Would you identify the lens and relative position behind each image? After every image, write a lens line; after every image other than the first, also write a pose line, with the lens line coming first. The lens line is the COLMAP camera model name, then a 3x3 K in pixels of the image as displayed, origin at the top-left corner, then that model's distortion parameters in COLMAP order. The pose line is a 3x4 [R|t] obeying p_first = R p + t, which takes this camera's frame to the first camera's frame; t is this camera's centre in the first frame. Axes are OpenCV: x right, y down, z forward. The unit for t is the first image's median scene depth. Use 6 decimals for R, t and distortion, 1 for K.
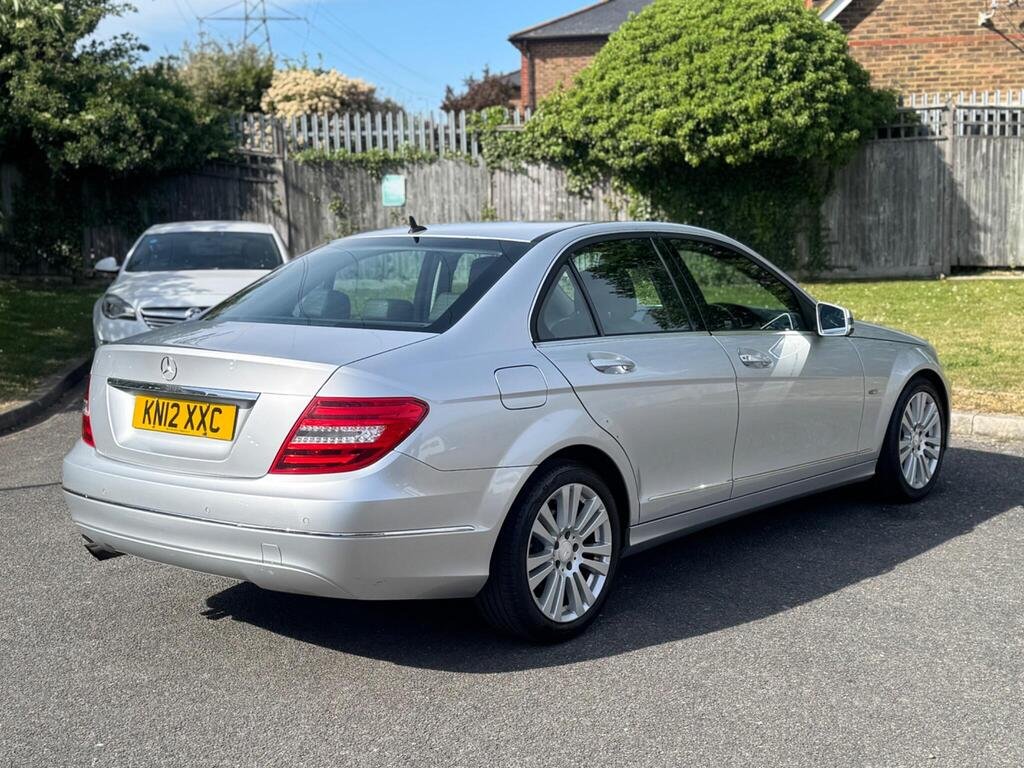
lens RADIAL K [[1472.9, 0, 512.4], [0, 1472.9, 381.1], [0, 0, 1]] dist [0.133991, -0.025069]
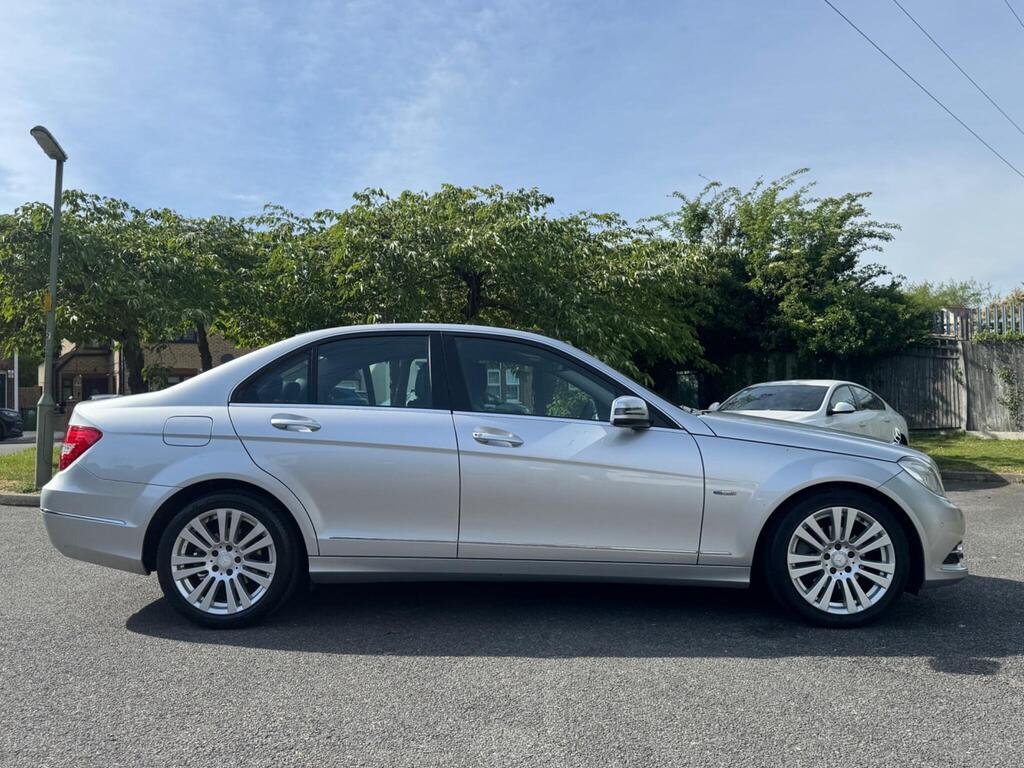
lens RADIAL K [[884.2, 0, 514.9], [0, 884.2, 382.7], [0, 0, 1]] dist [0.161825, -0.284879]
pose [[0.603544, -0.009842, -0.797269, 0.510214], [-0.102626, 0.990647, -0.089919, 0.001991], [0.790697, 0.136091, 0.596890, 0.426594]]
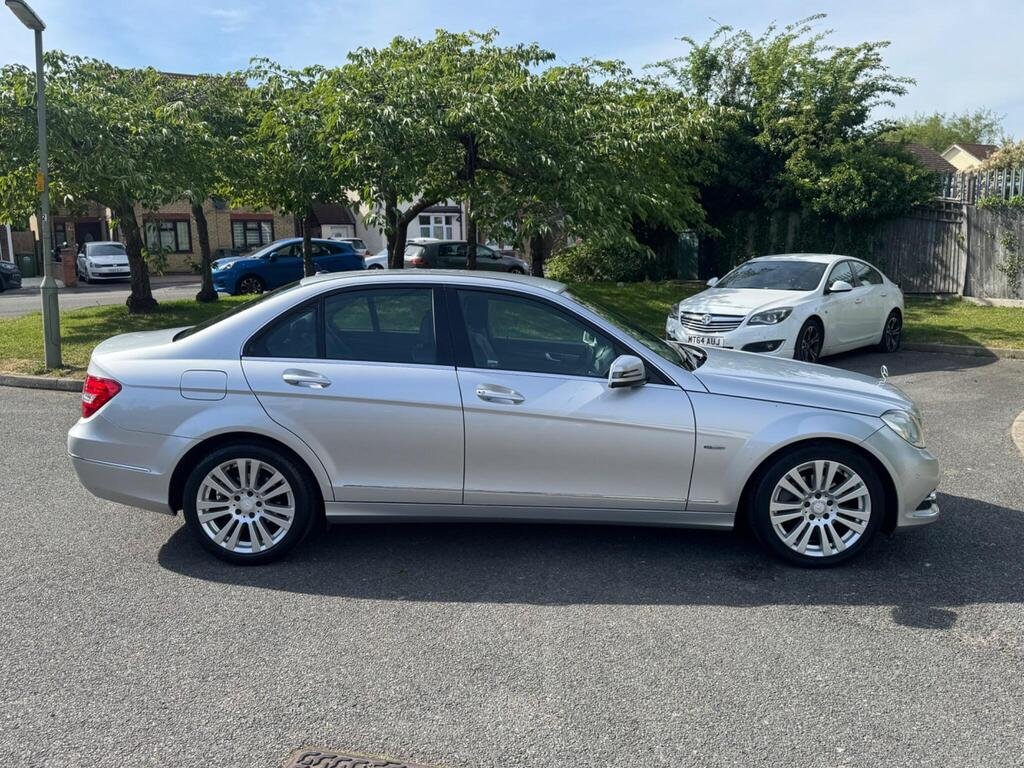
lens RADIAL K [[885.0, 0, 512.0], [0, 885.0, 384.0], [0, 0, 1]] dist [0.157559, -0.259793]
pose [[0.603166, 0.143619, -0.784579, 0.519110], [-0.102935, 0.989446, 0.101987, -0.069613], [0.790946, 0.019246, 0.611584, 0.407464]]
